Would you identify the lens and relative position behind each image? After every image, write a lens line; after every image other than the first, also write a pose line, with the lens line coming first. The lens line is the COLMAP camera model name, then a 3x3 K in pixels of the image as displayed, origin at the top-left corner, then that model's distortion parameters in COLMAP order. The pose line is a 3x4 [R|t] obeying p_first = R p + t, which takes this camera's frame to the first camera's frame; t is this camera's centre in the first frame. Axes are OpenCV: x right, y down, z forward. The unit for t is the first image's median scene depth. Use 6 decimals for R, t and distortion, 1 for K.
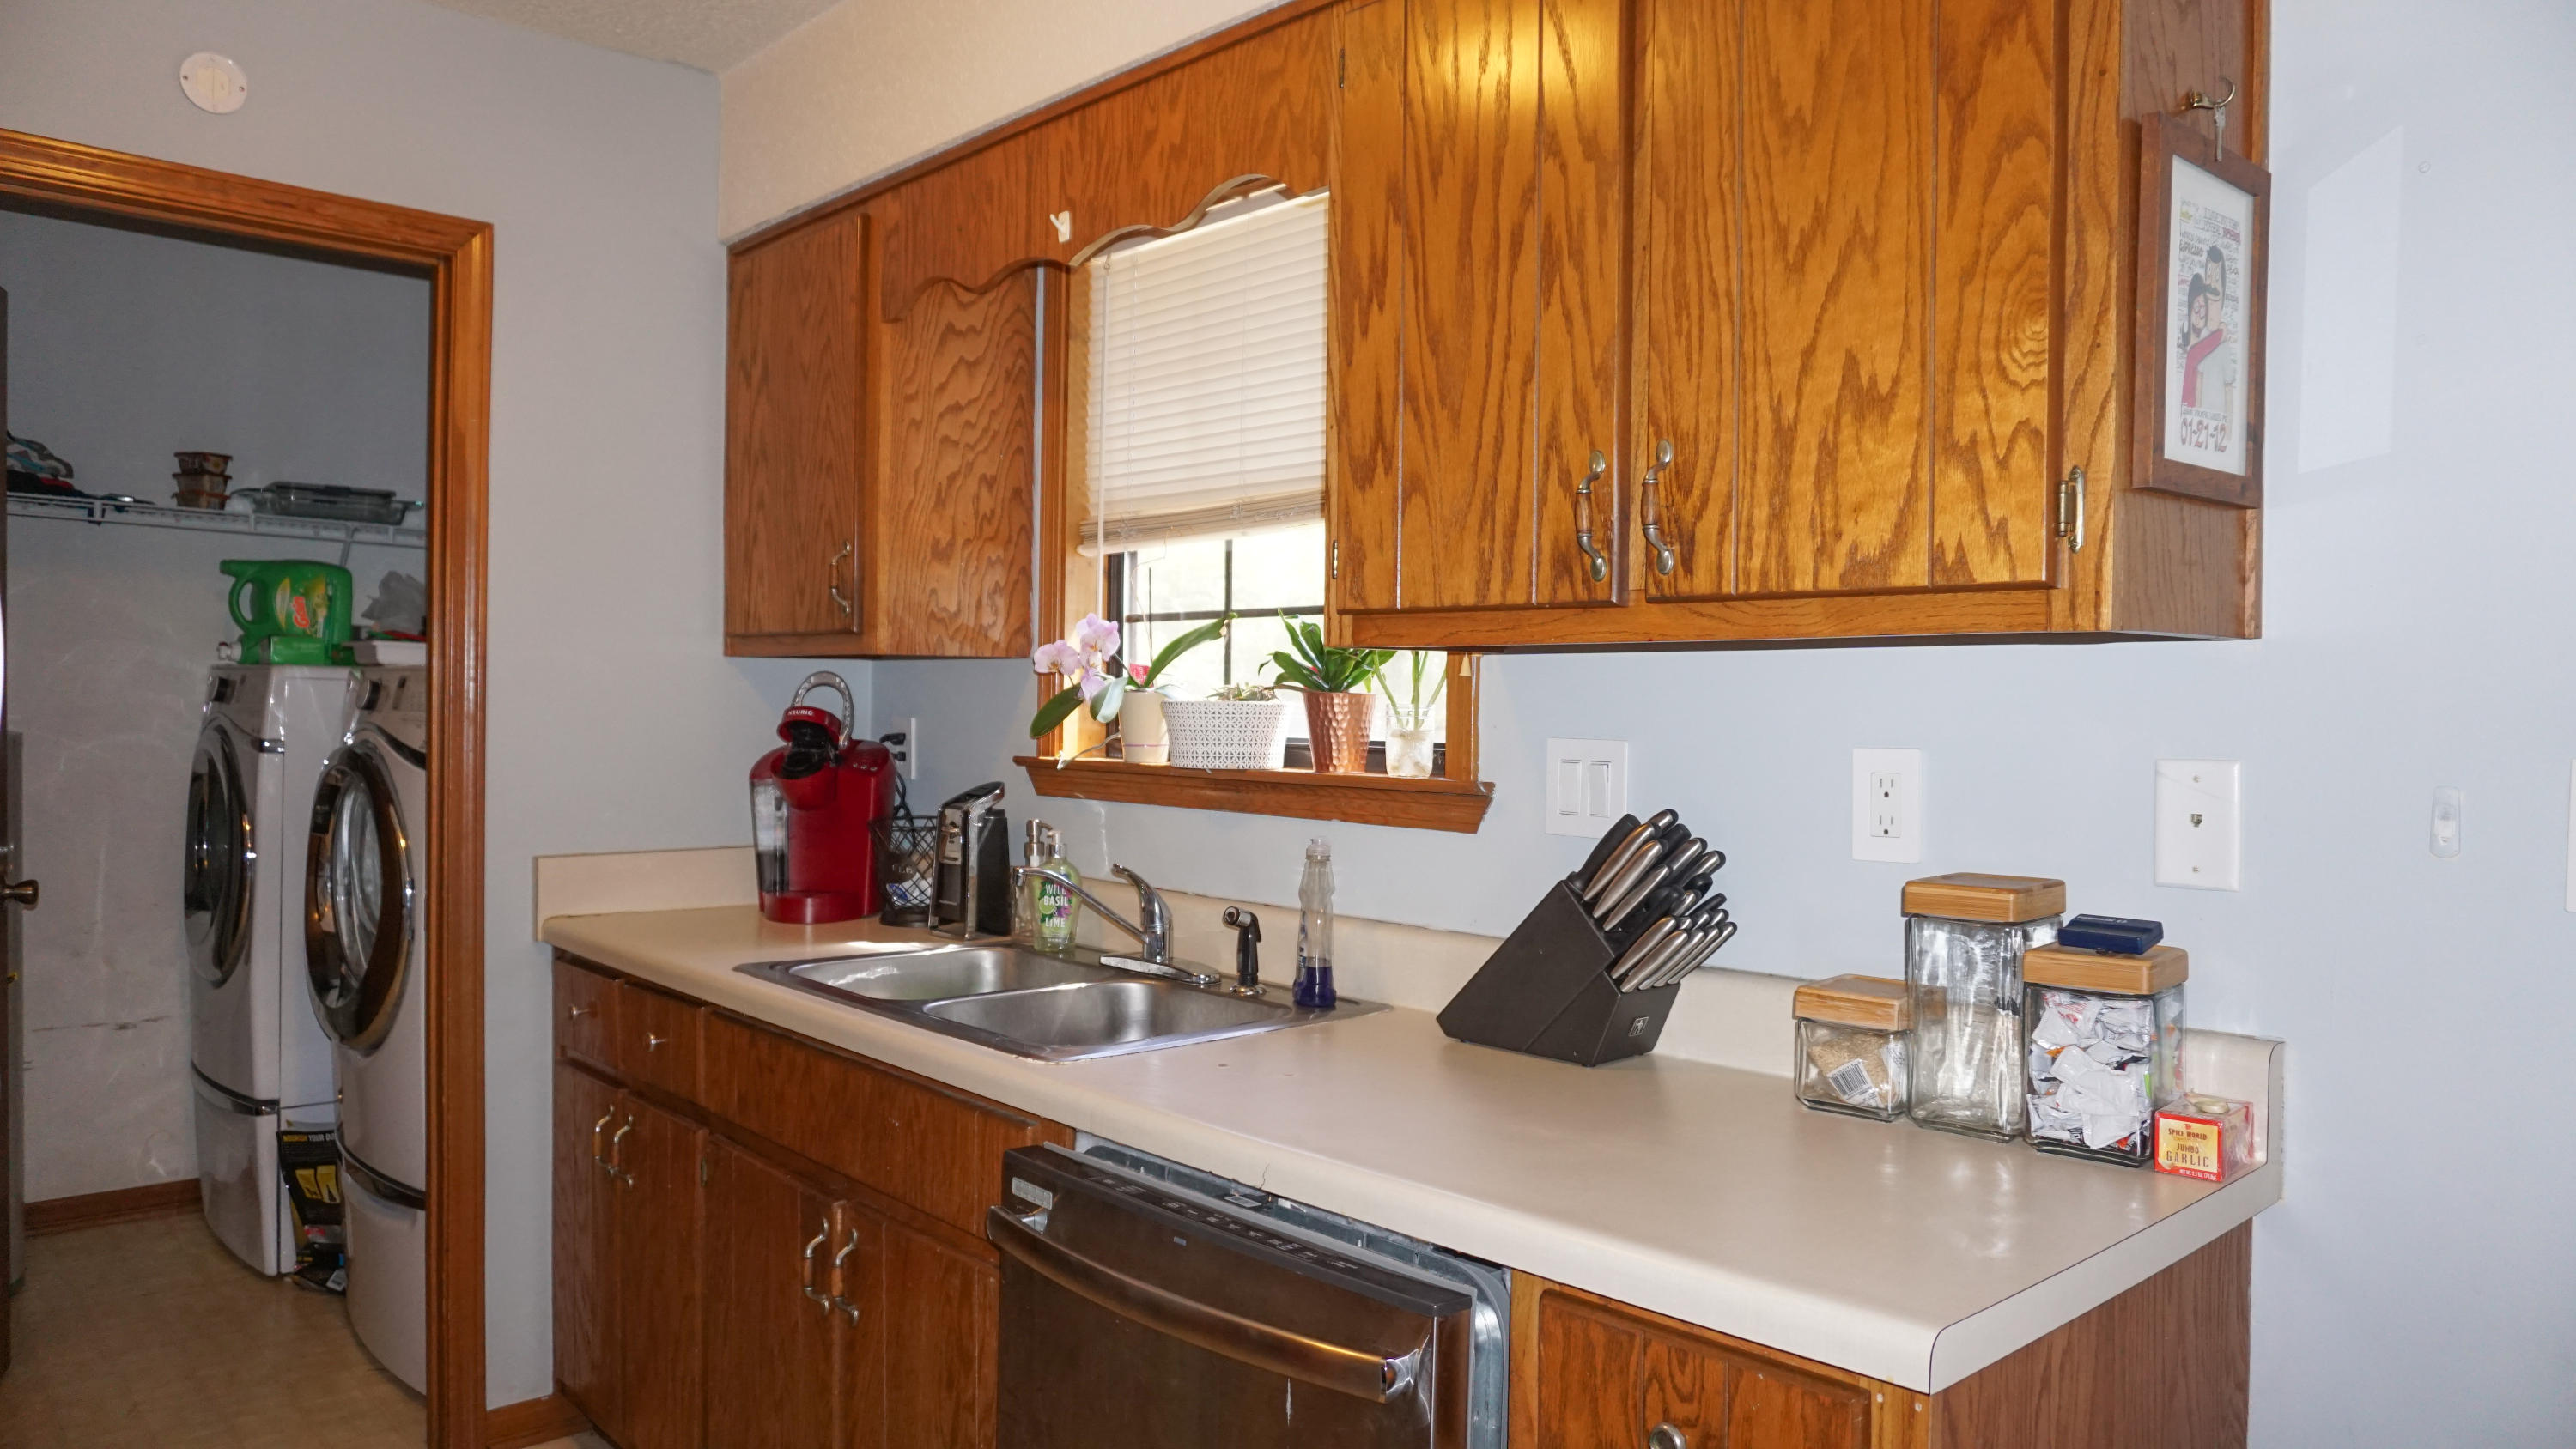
lens RADIAL K [[1751.7, 0, 1292.6], [0, 1751.7, 719.8], [0, 0, 1]] dist [-0.037612, -0.001435]
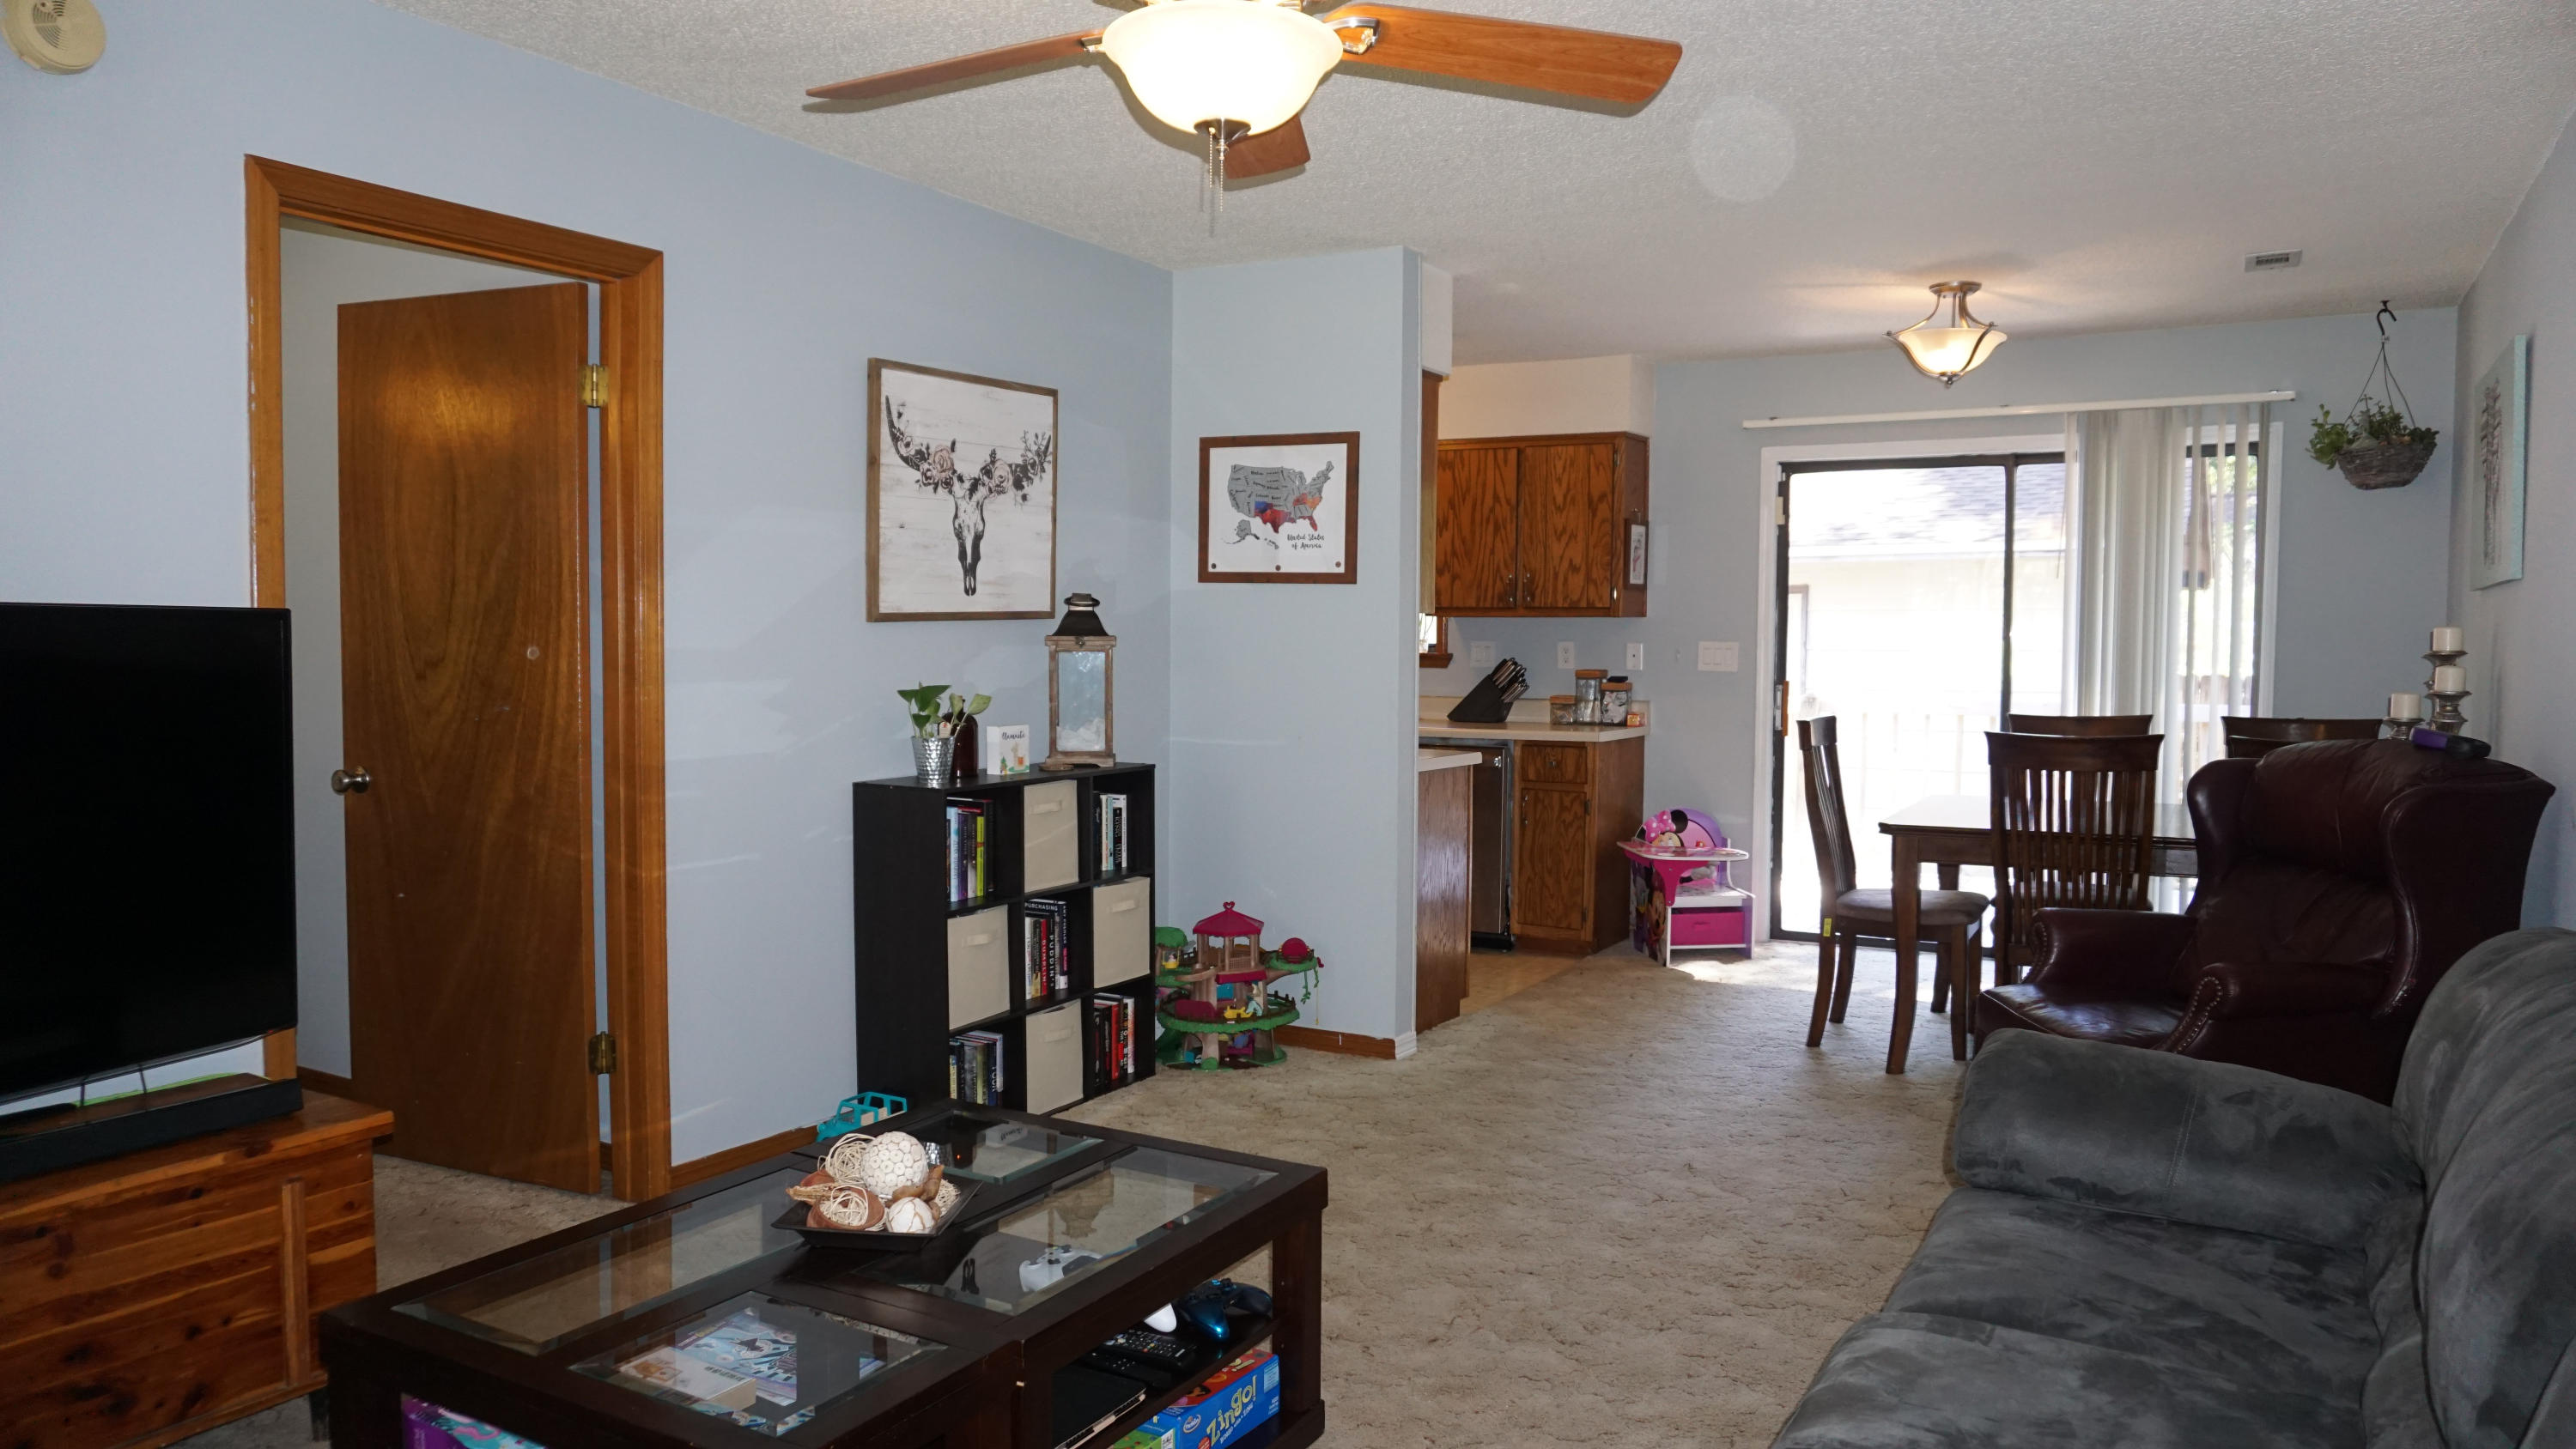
lens RADIAL K [[1751.7, 0, 1287.2], [0, 1751.7, 723.9], [0, 0, 1]] dist [-0.037612, -0.001435]
pose [[0.955932, -0.014535, 0.293229, -1.821134], [0.004532, 0.999385, 0.034763, 0.075635], [-0.293554, -0.031903, 0.955410, -3.350572]]
